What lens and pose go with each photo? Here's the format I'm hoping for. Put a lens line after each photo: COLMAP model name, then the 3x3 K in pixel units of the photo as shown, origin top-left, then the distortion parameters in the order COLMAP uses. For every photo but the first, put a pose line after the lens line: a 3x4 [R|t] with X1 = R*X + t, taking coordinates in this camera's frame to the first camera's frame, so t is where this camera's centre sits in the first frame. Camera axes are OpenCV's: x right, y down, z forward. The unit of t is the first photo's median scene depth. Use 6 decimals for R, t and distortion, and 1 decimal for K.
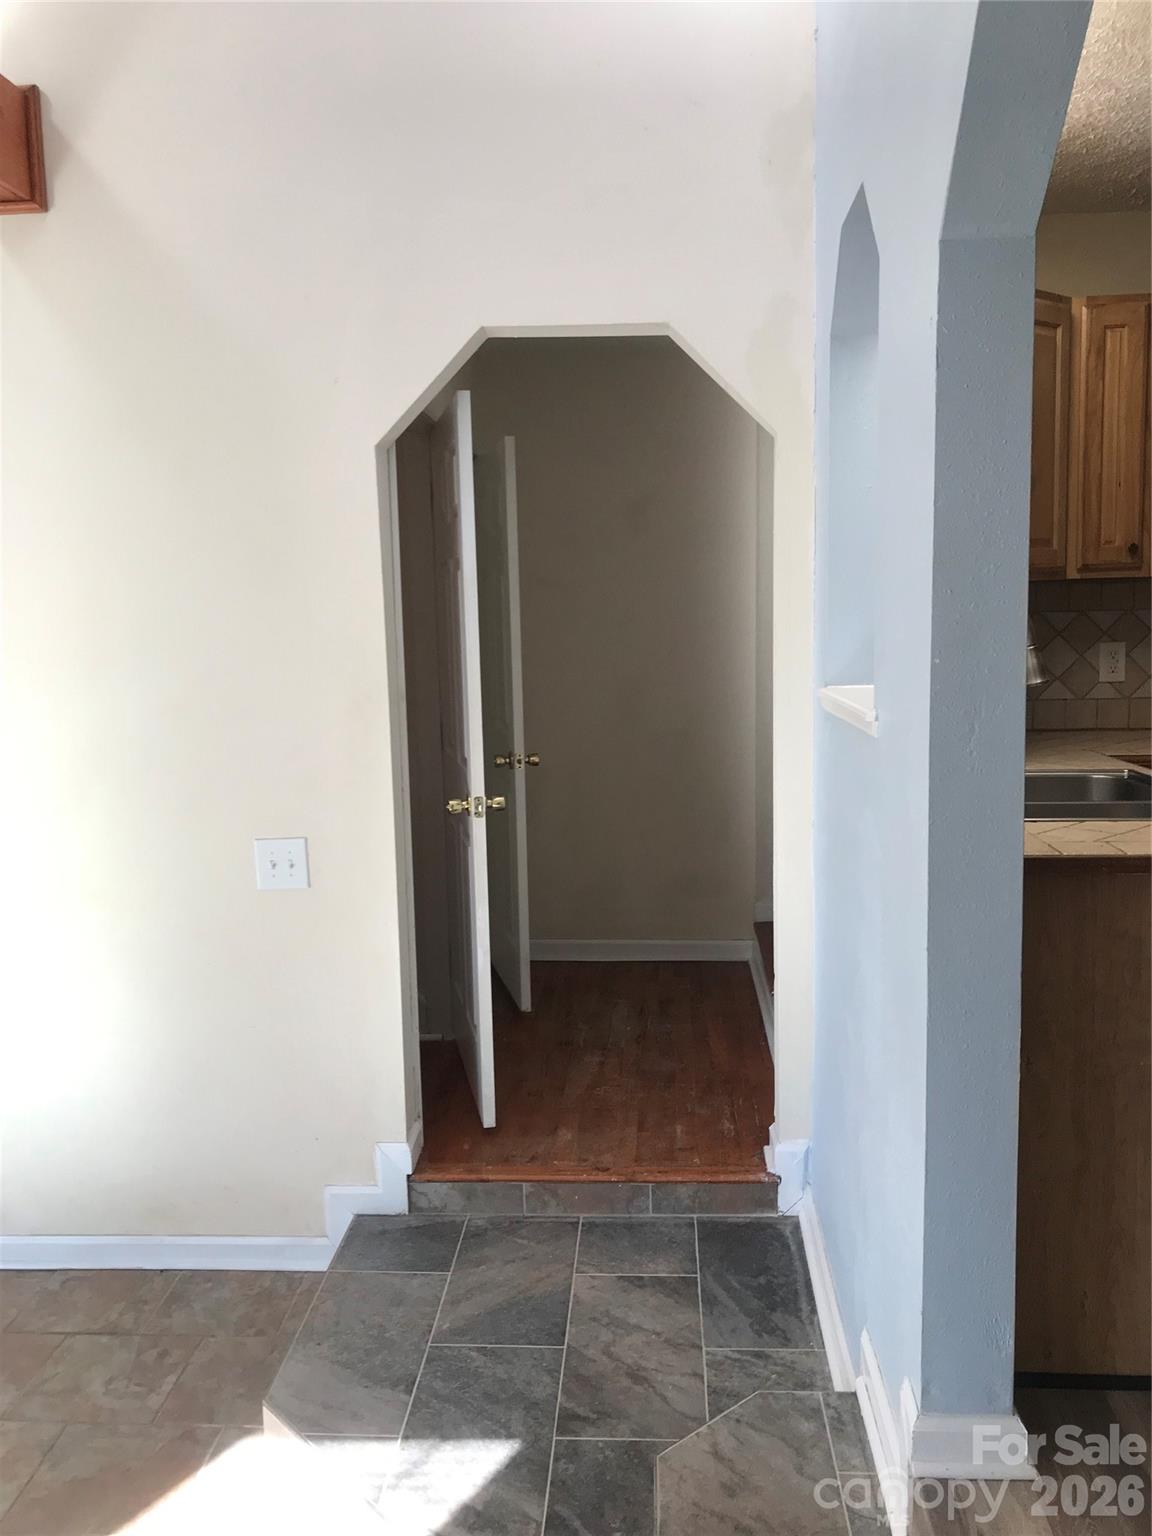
lens RADIAL K [[1256.4, 0, 577.5], [0, 1256.4, 766.4], [0, 0, 1]] dist [0.063459, -0.066909]
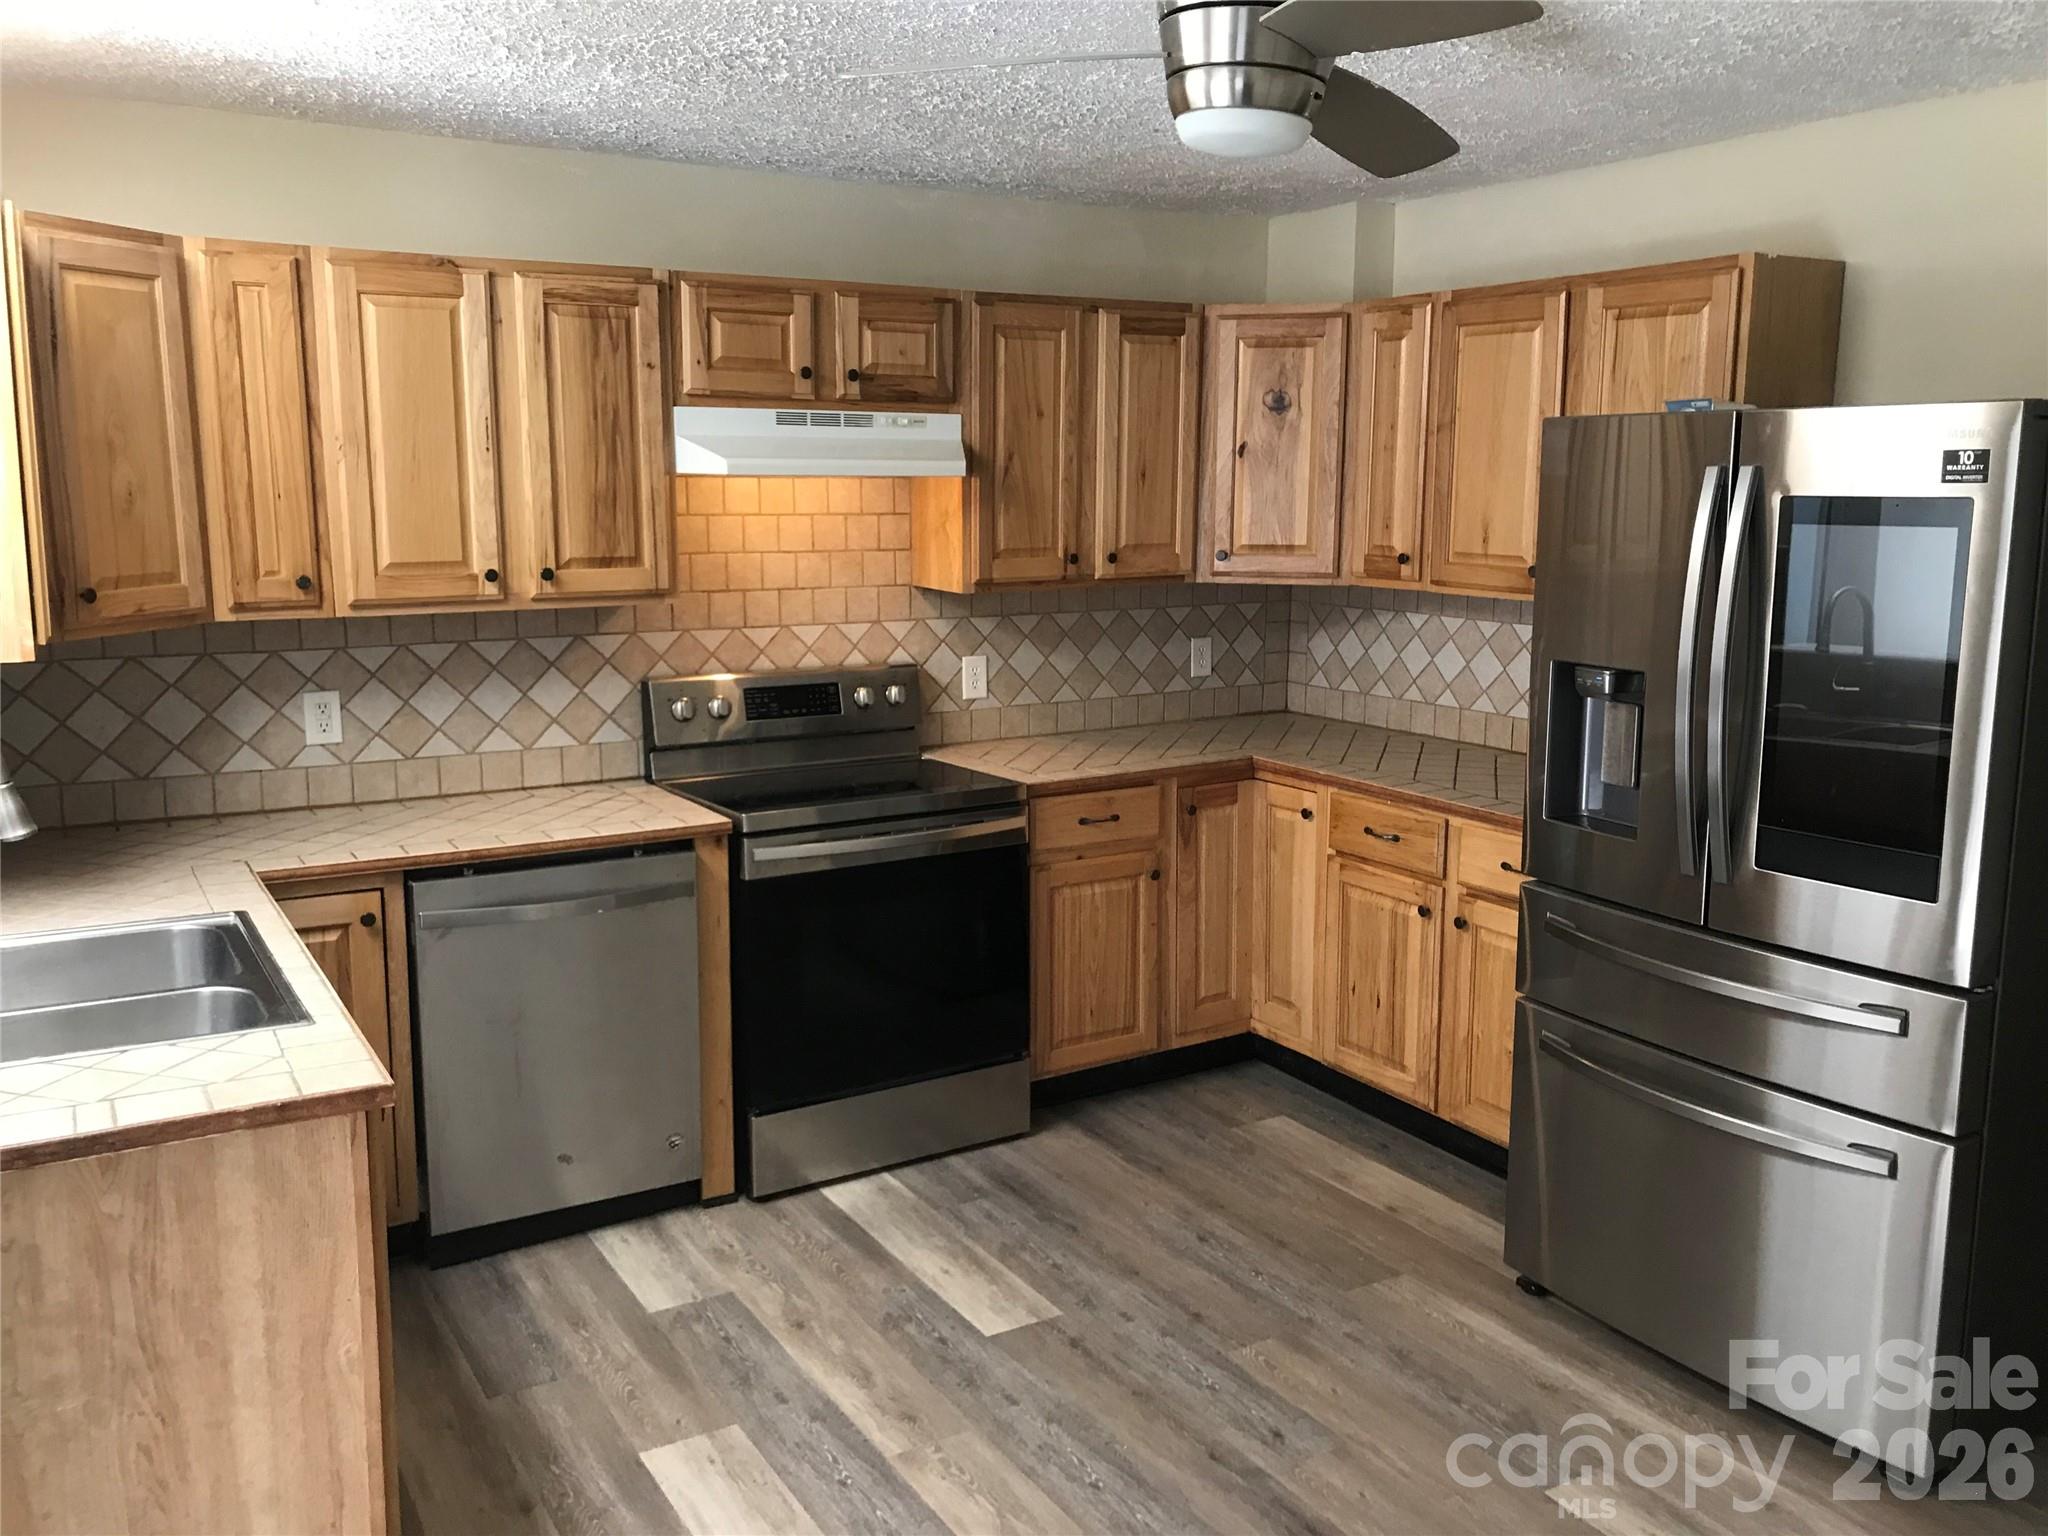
lens RADIAL K [[1675.2, 0, 1027.9], [0, 1675.2, 765.5], [0, 0, 1]] dist [0.063459, -0.066909]
pose [[0.815412, -0.065254, 0.575192, 0.201991], [0.047462, 0.997817, 0.045915, -0.088374], [-0.576932, -0.010140, 0.816729, -0.069914]]
